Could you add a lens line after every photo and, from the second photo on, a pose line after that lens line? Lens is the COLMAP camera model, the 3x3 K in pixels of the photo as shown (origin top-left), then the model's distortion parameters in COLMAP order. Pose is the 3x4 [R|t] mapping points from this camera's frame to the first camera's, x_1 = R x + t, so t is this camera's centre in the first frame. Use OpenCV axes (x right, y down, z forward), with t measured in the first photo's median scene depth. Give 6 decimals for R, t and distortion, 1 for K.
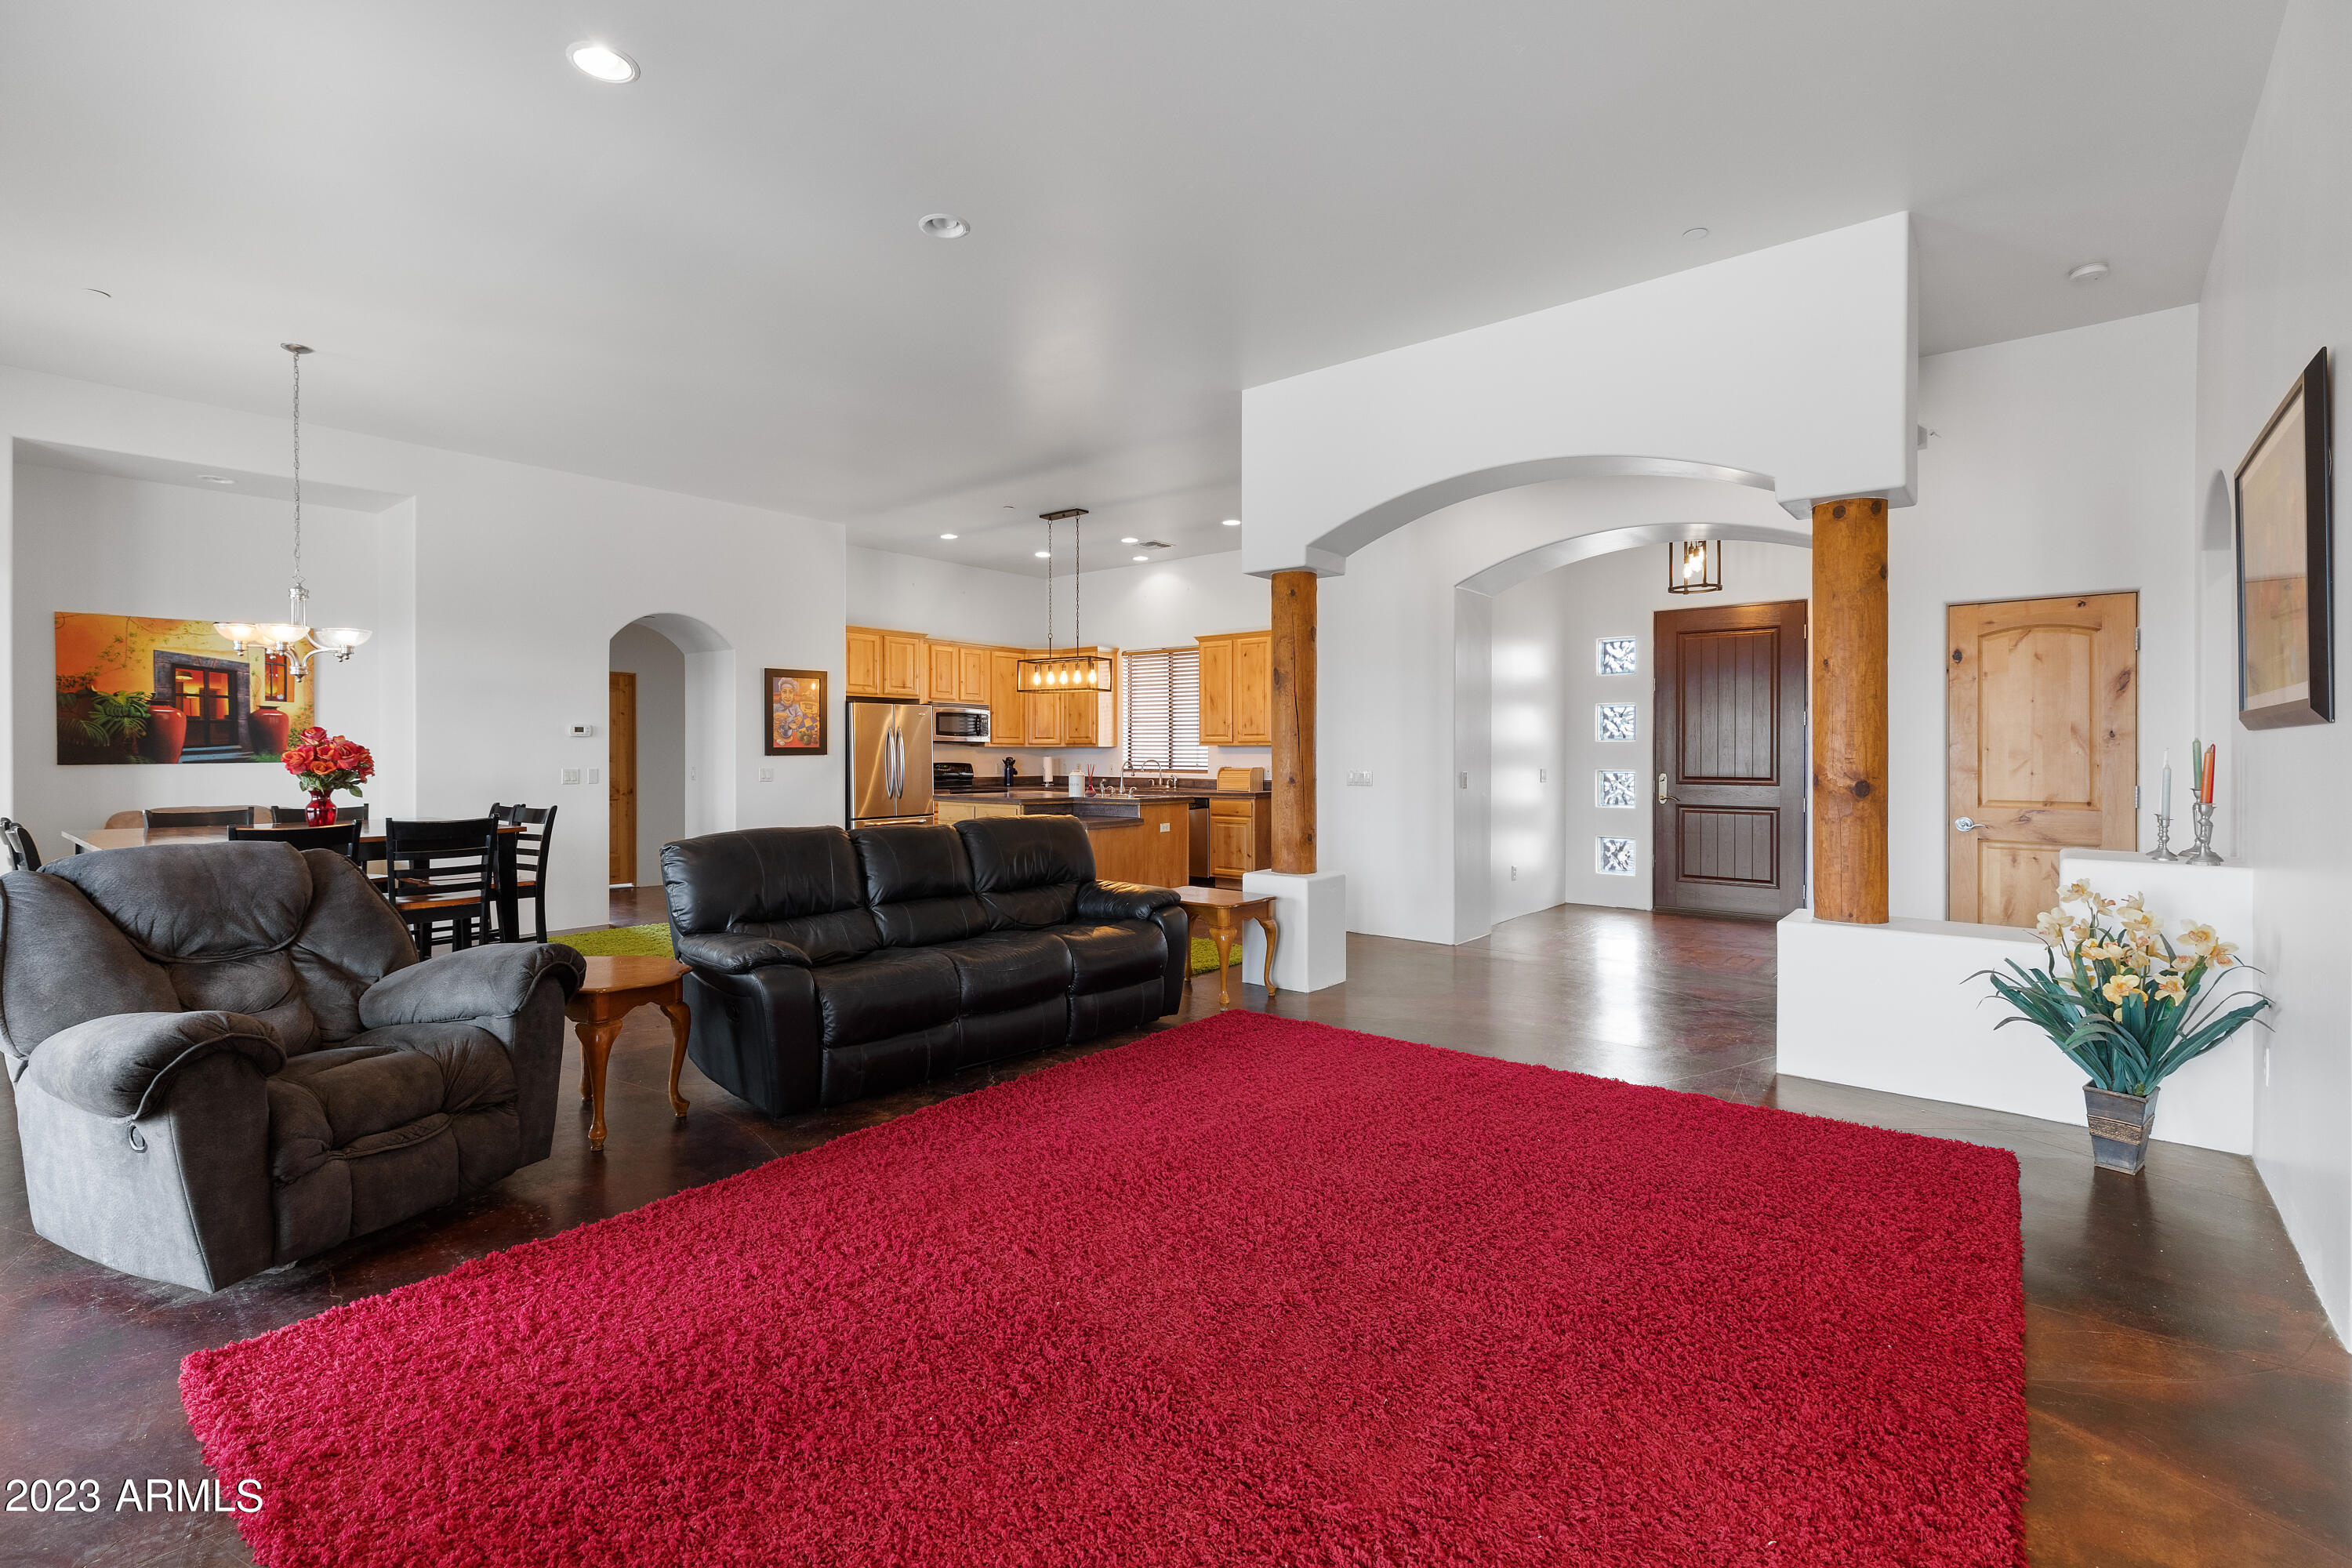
lens RADIAL K [[1065.8, 0, 1155.6], [0, 1065.8, 759.3], [0, 0, 1]] dist [0.003220, -0.000344]
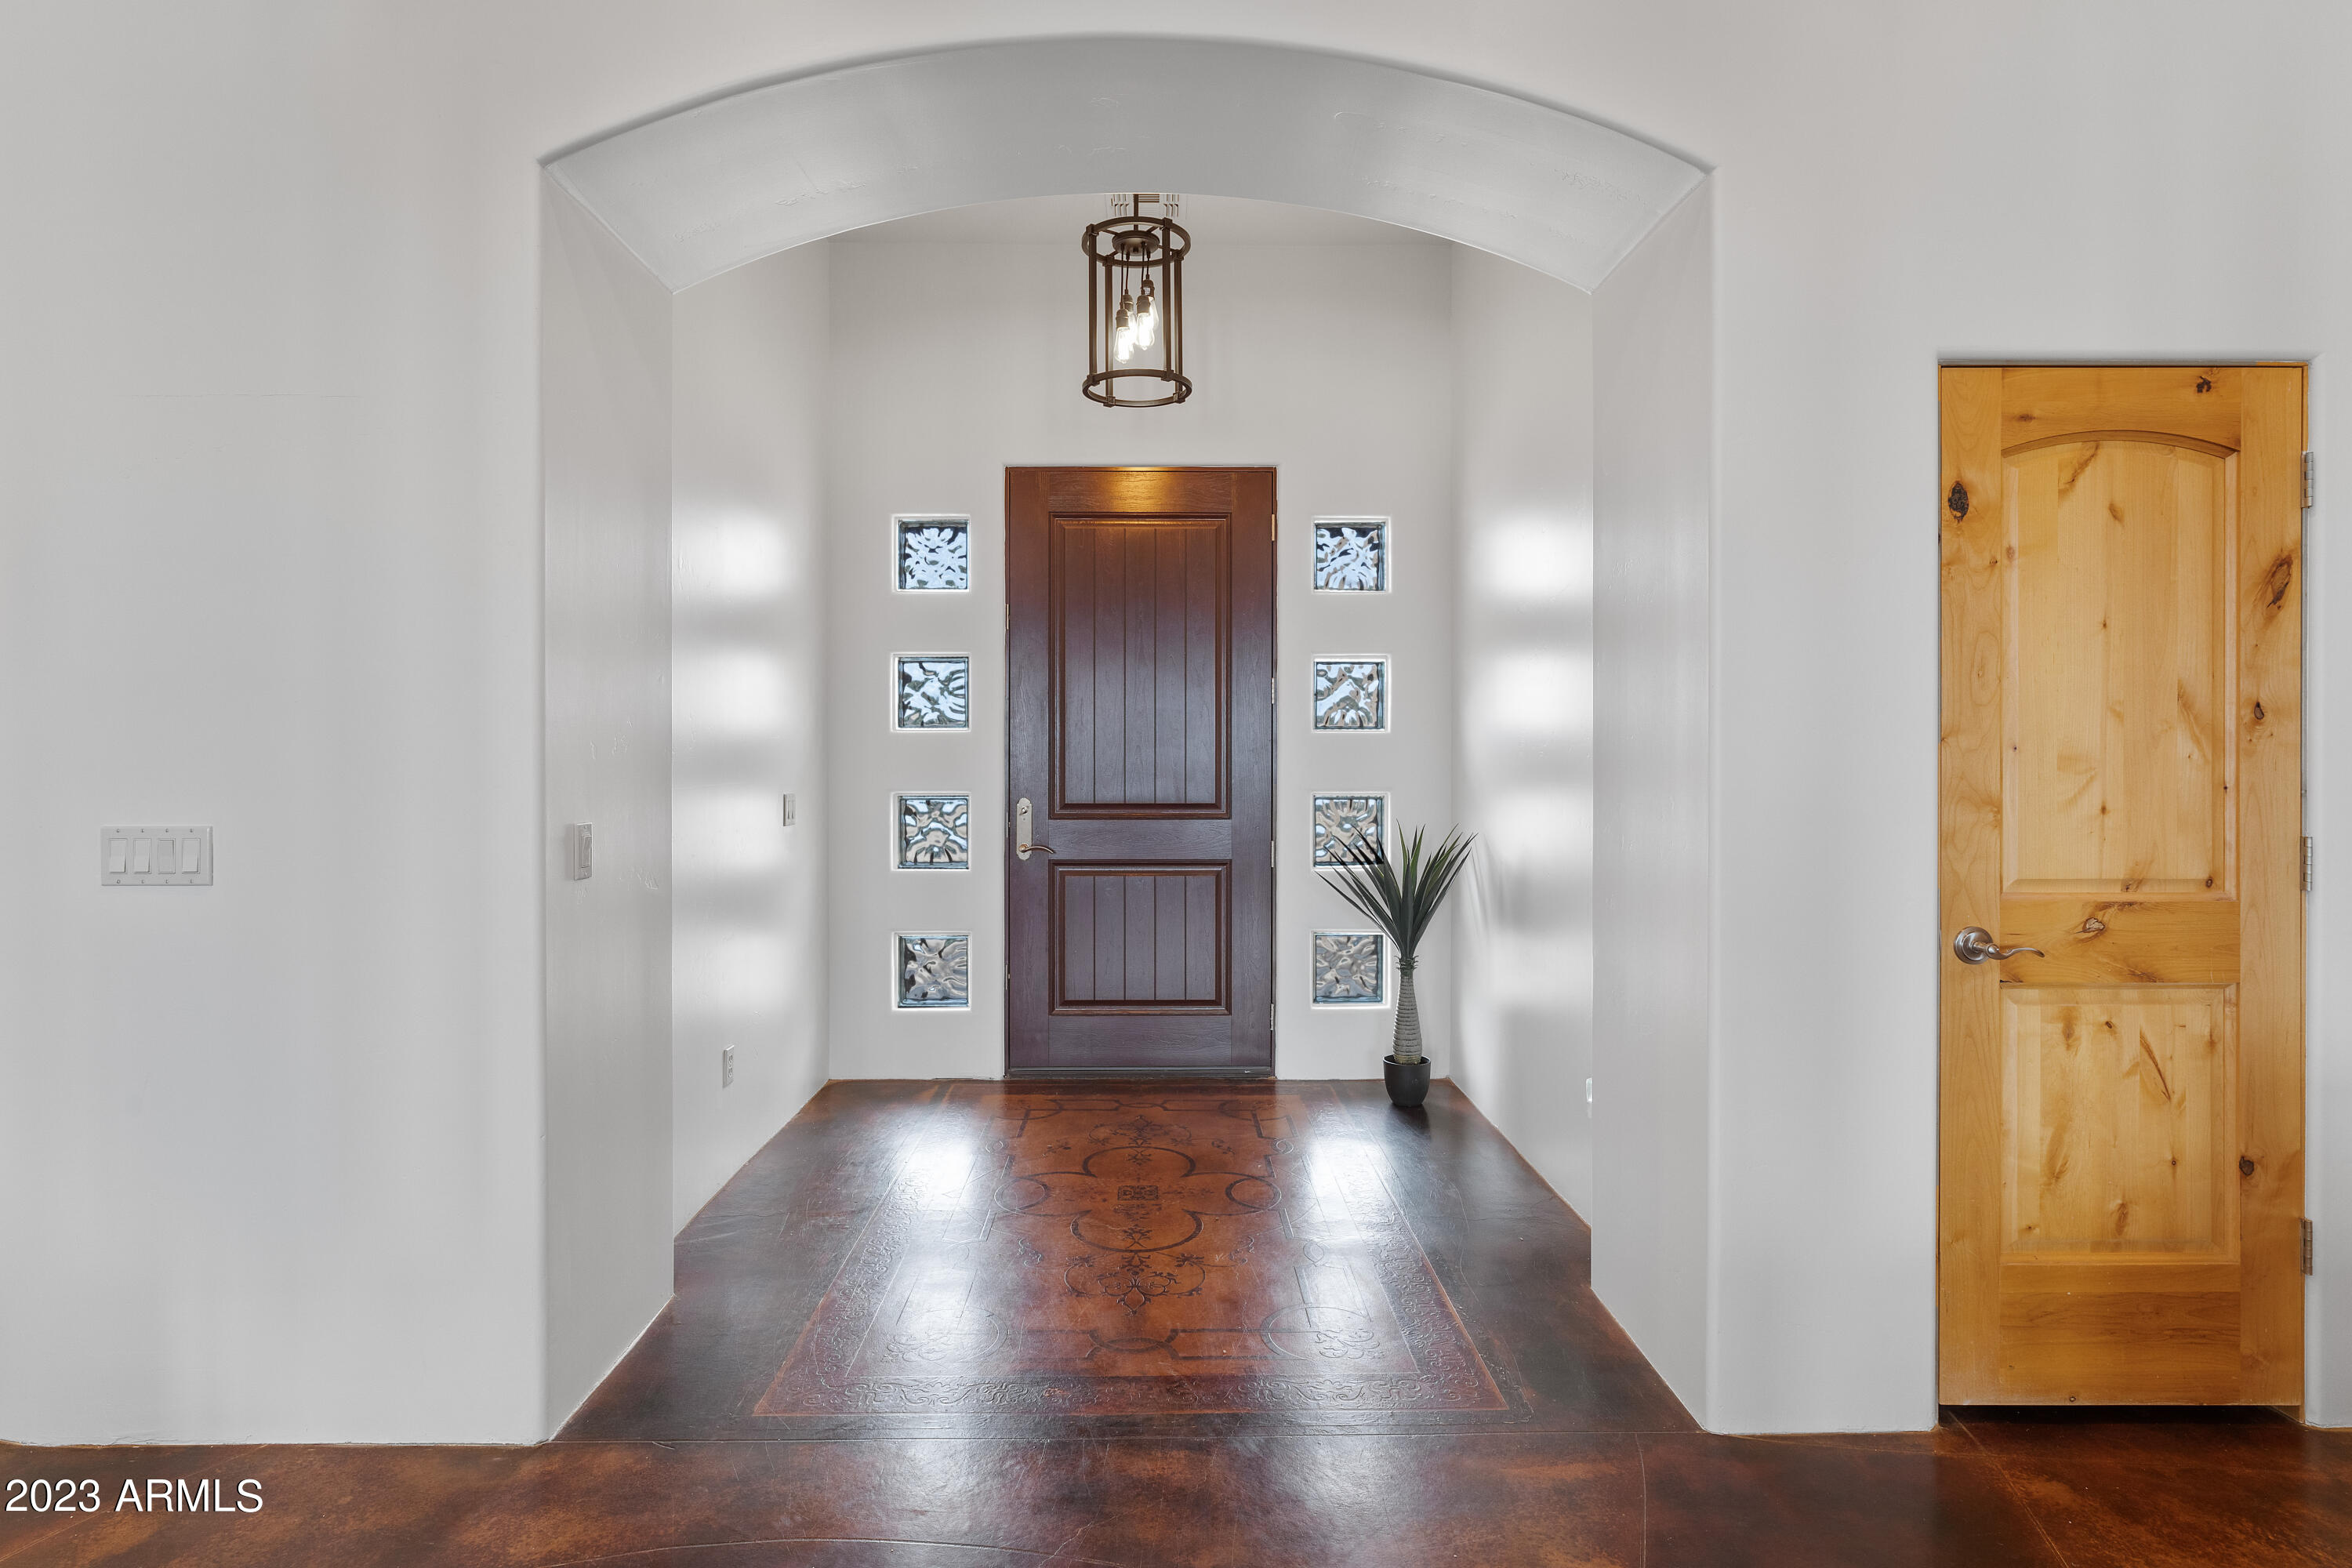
lens RADIAL K [[1235.9, 0, 1175.7], [0, 1235.9, 747.7], [0, 0, 1]] dist [0.001208, 0.001039]
pose [[0.759709, -0.000780, 0.650262, 0.256490], [0.006708, 0.999955, -0.006638, -0.008581], [-0.650228, 0.009405, 0.759681, 0.846541]]
